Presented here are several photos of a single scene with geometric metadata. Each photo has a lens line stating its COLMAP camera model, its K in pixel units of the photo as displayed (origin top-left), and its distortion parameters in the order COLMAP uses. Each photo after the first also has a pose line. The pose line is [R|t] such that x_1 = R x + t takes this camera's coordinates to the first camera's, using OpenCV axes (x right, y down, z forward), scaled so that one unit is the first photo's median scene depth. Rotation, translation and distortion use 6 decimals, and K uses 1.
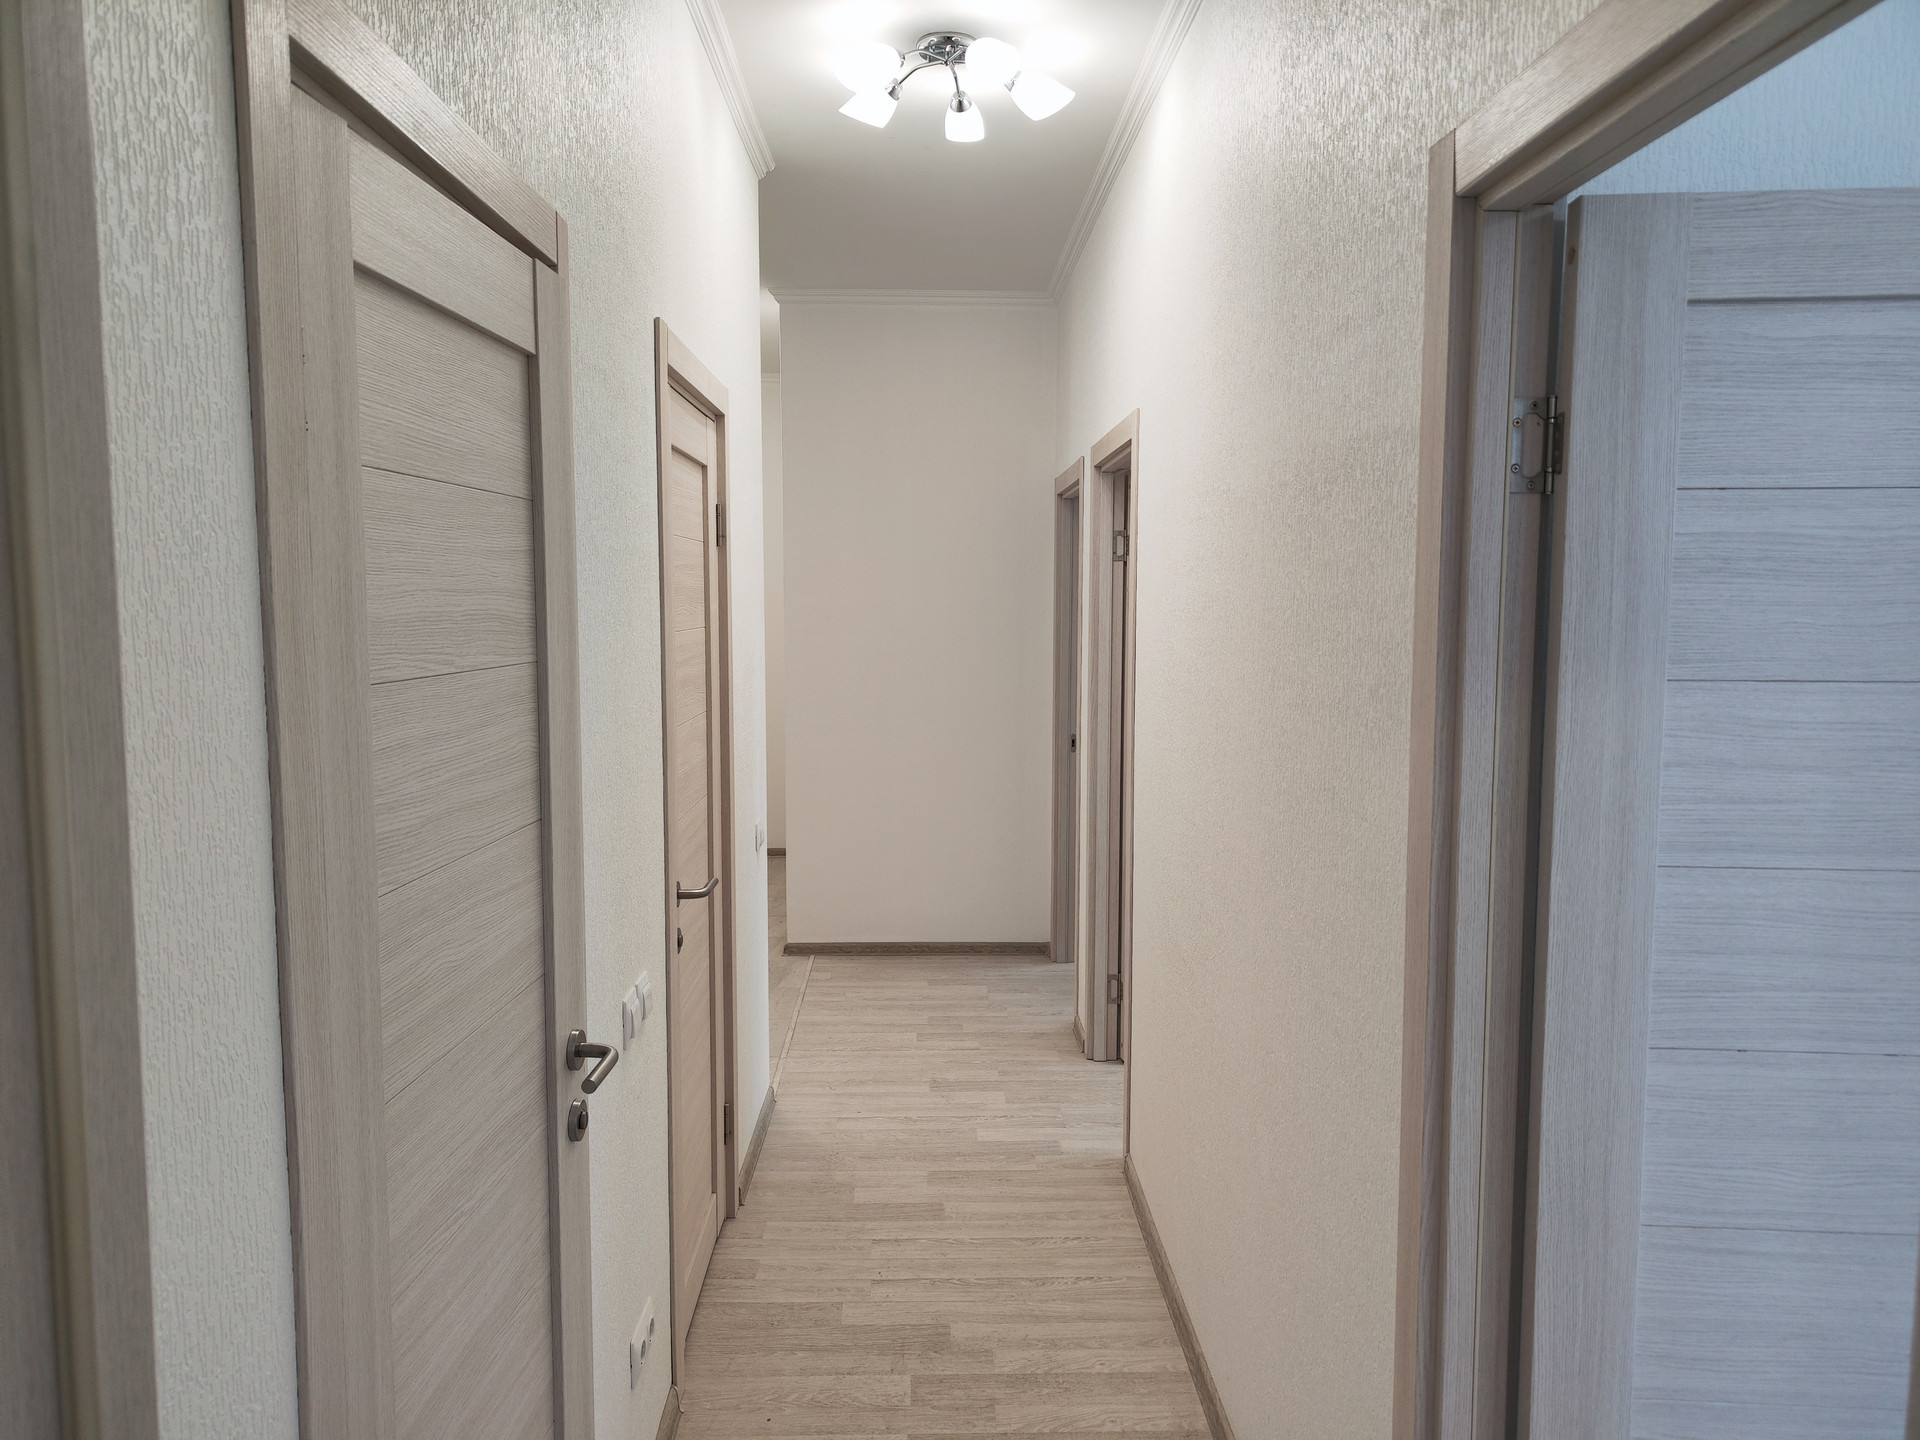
lens RADIAL K [[1340.2, 0, 954.7], [0, 1340.2, 720.4], [0, 0, 1]] dist [0.046441, -0.011529]
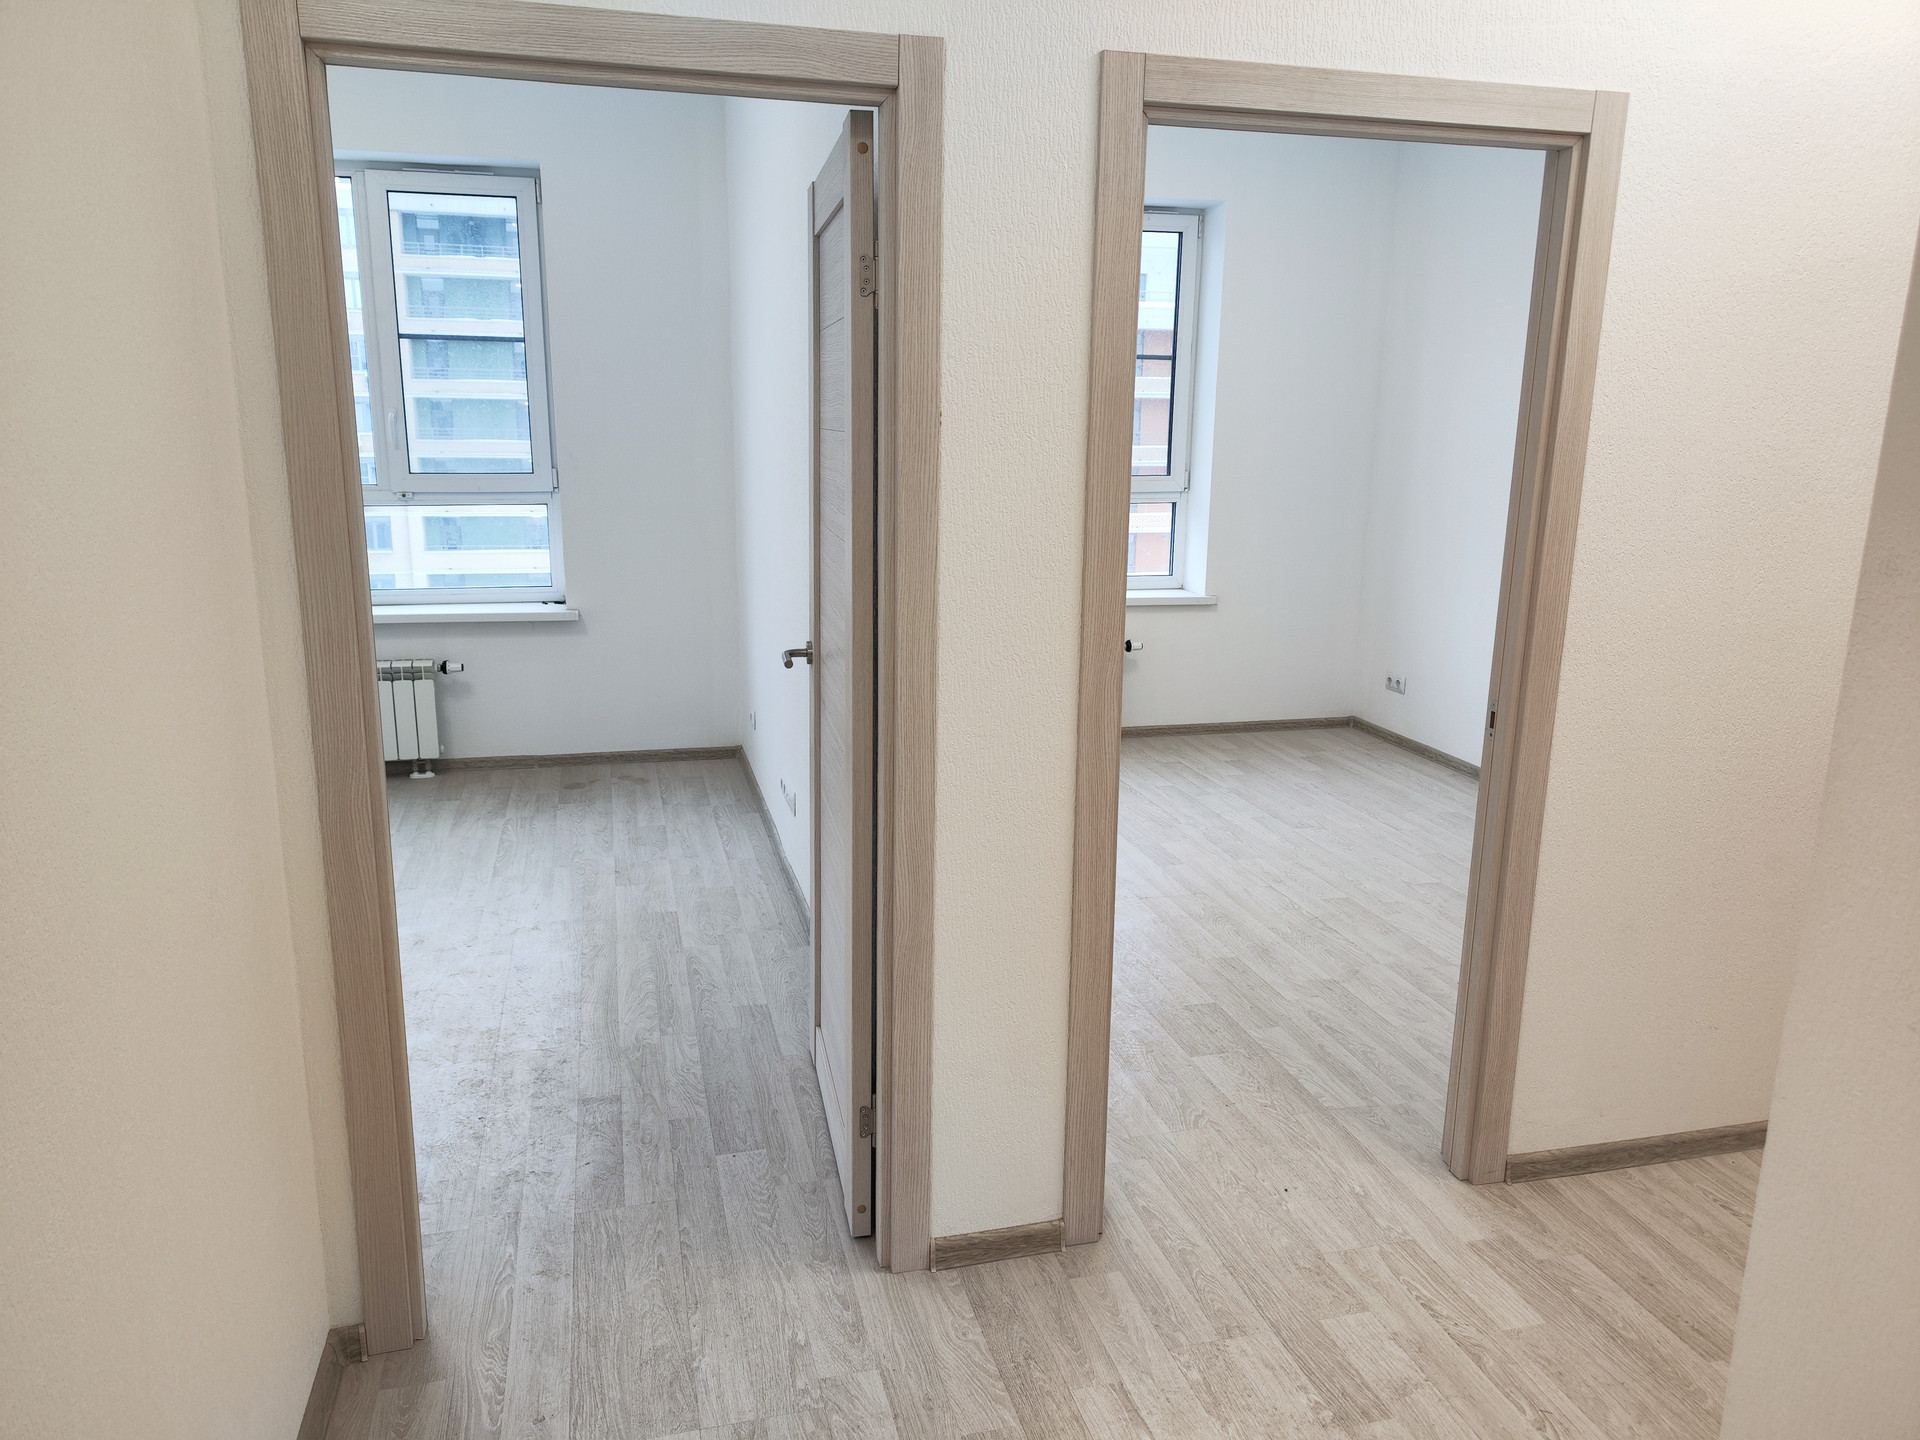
lens RADIAL K [[1340.2, 0, 950.0], [0, 1340.2, 721.2], [0, 0, 1]] dist [0.046441, -0.011529]
pose [[-0.236819, -0.227452, 0.944554, -0.591542], [0.076295, 0.964854, 0.251469, -0.166314], [-0.968554, 0.131617, -0.211142, 1.839032]]
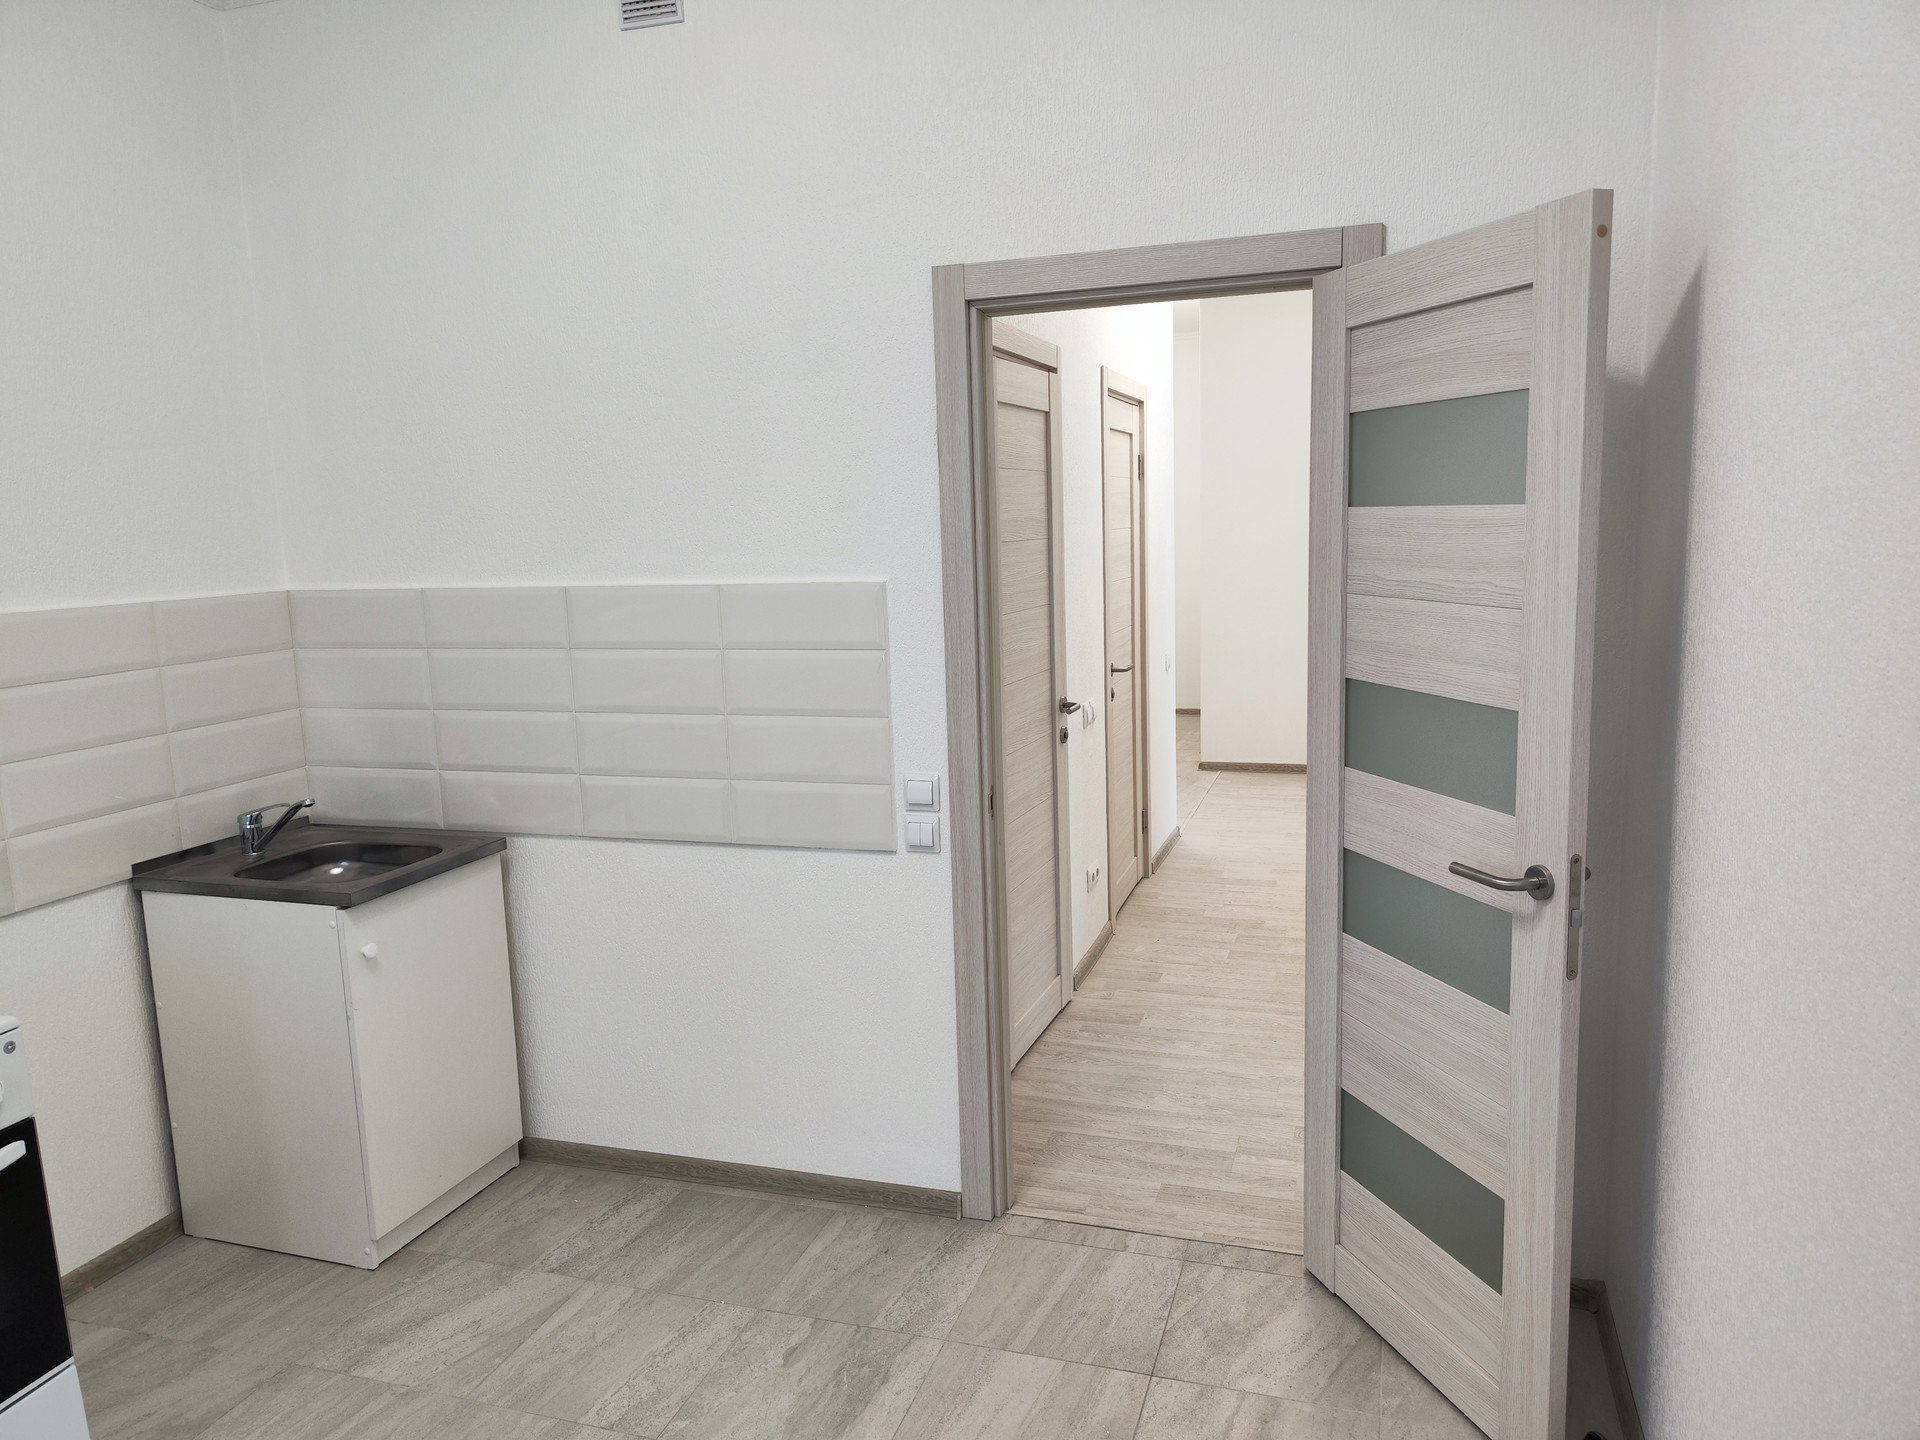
lens RADIAL K [[1340.2, 0, 955.6], [0, 1340.2, 719.9], [0, 0, 1]] dist [0.046441, -0.011529]
pose [[0.942476, 0.017370, -0.333823, 0.202124], [0.002884, 0.998189, 0.060081, 0.080455], [0.334262, -0.057587, 0.940719, -0.789577]]
